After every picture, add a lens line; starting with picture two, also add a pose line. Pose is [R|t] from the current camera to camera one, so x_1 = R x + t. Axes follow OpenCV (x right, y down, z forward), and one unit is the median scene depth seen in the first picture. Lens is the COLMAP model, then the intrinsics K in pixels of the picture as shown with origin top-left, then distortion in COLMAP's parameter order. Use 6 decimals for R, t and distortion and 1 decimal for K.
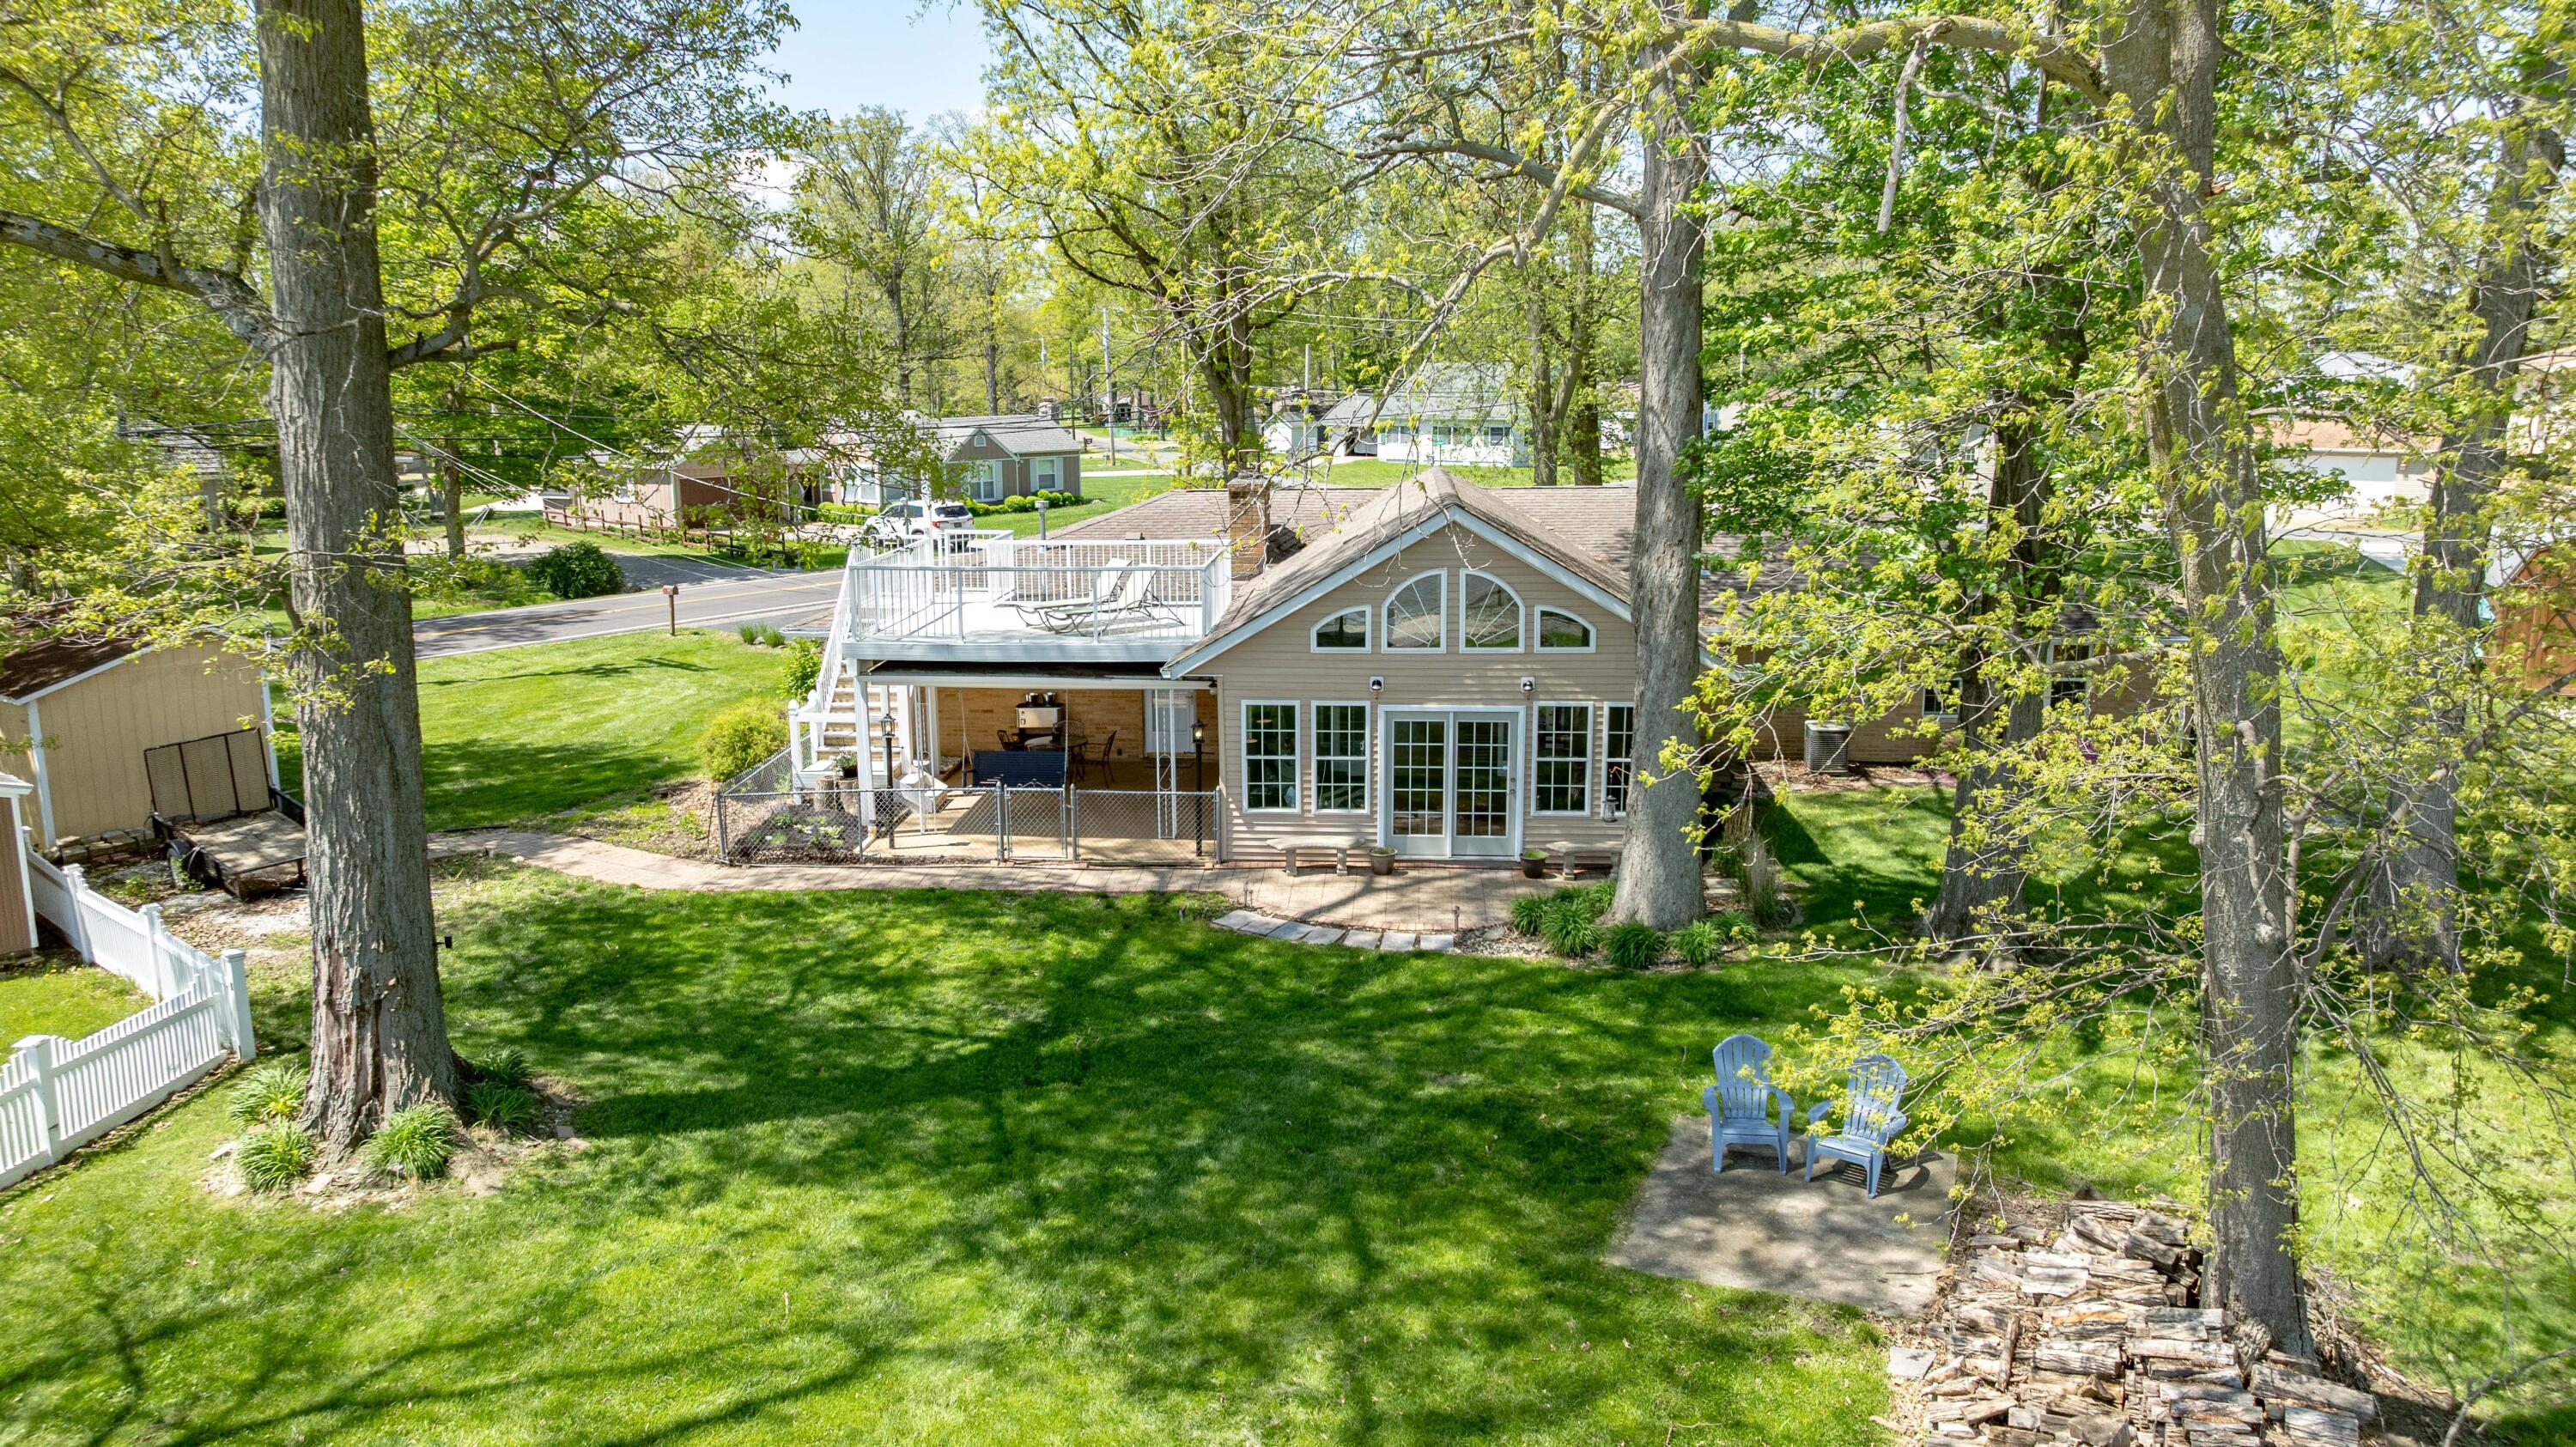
lens RADIAL K [[1824.1, 0, 1277.3], [0, 1824.1, 716.1], [0, 0, 1]] dist [-0.027798, 0.031623]
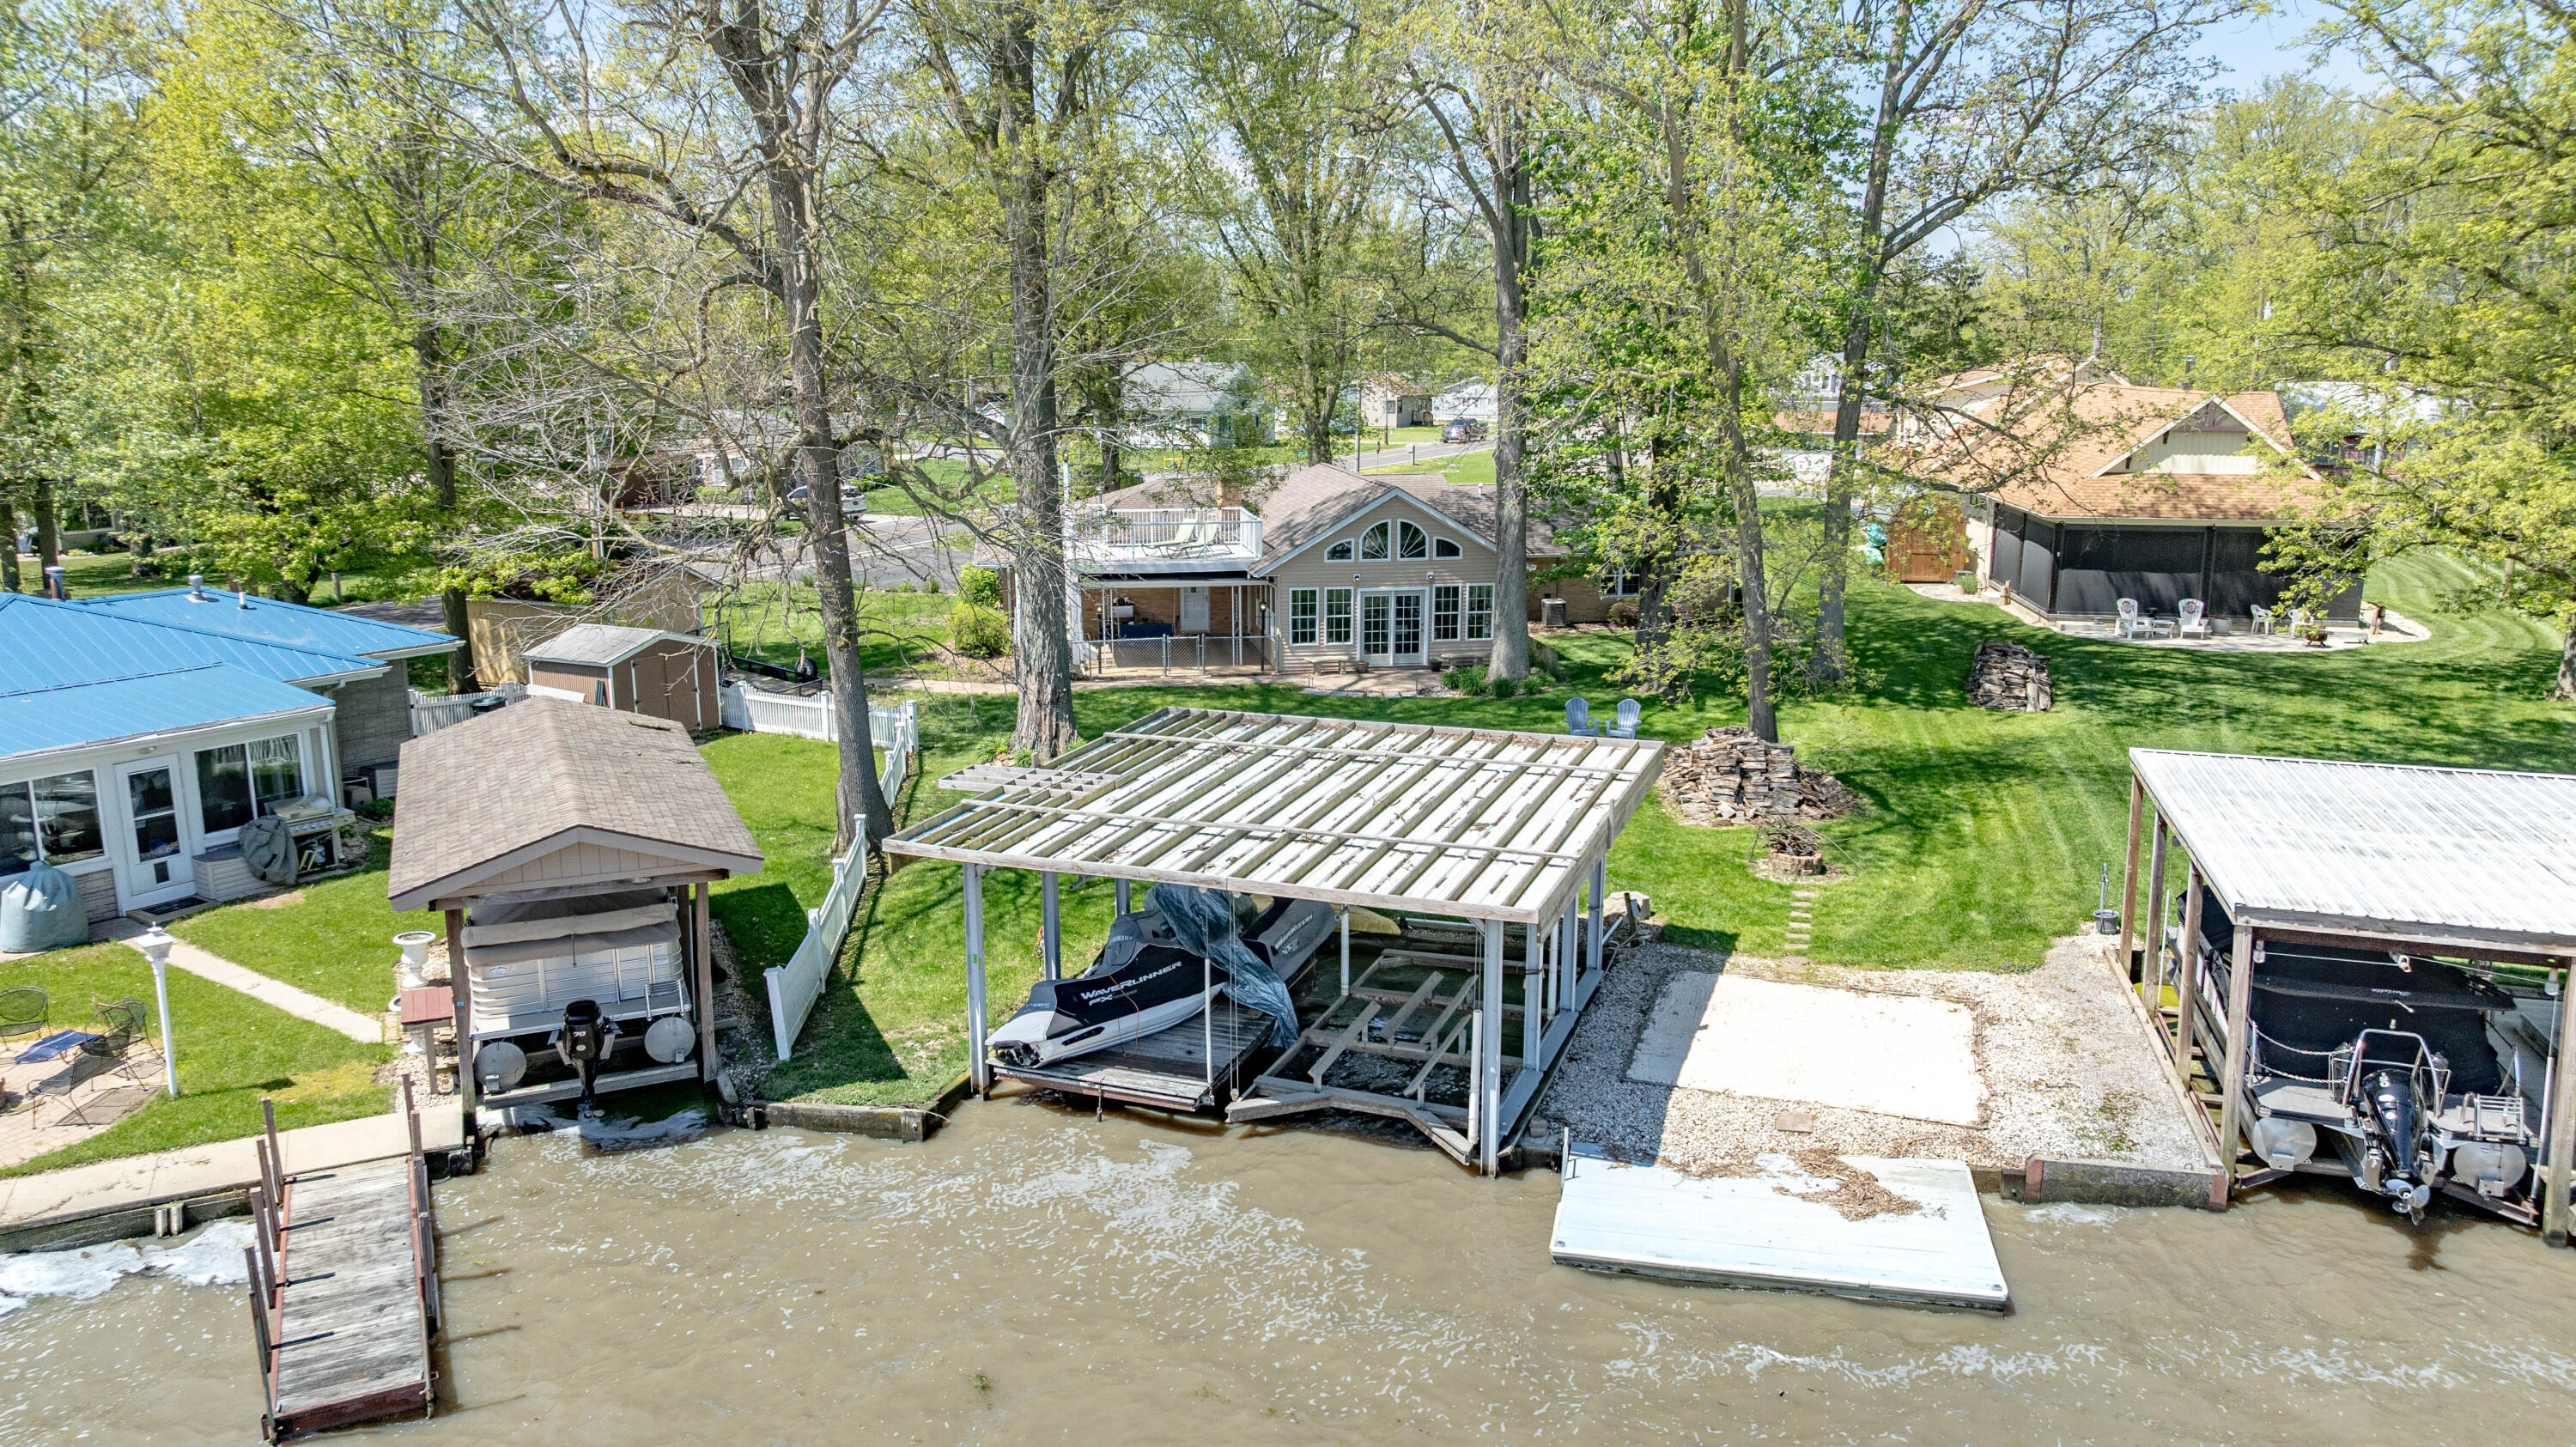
lens RADIAL K [[1824.1, 0, 1292.9], [0, 1824.1, 725.4], [0, 0, 1]] dist [-0.027798, 0.031623]
pose [[0.973843, -0.041591, 0.223384, -0.462436], [0.036111, 0.998940, 0.028560, 0.083446], [-0.224335, -0.019746, 0.974312, -0.926256]]
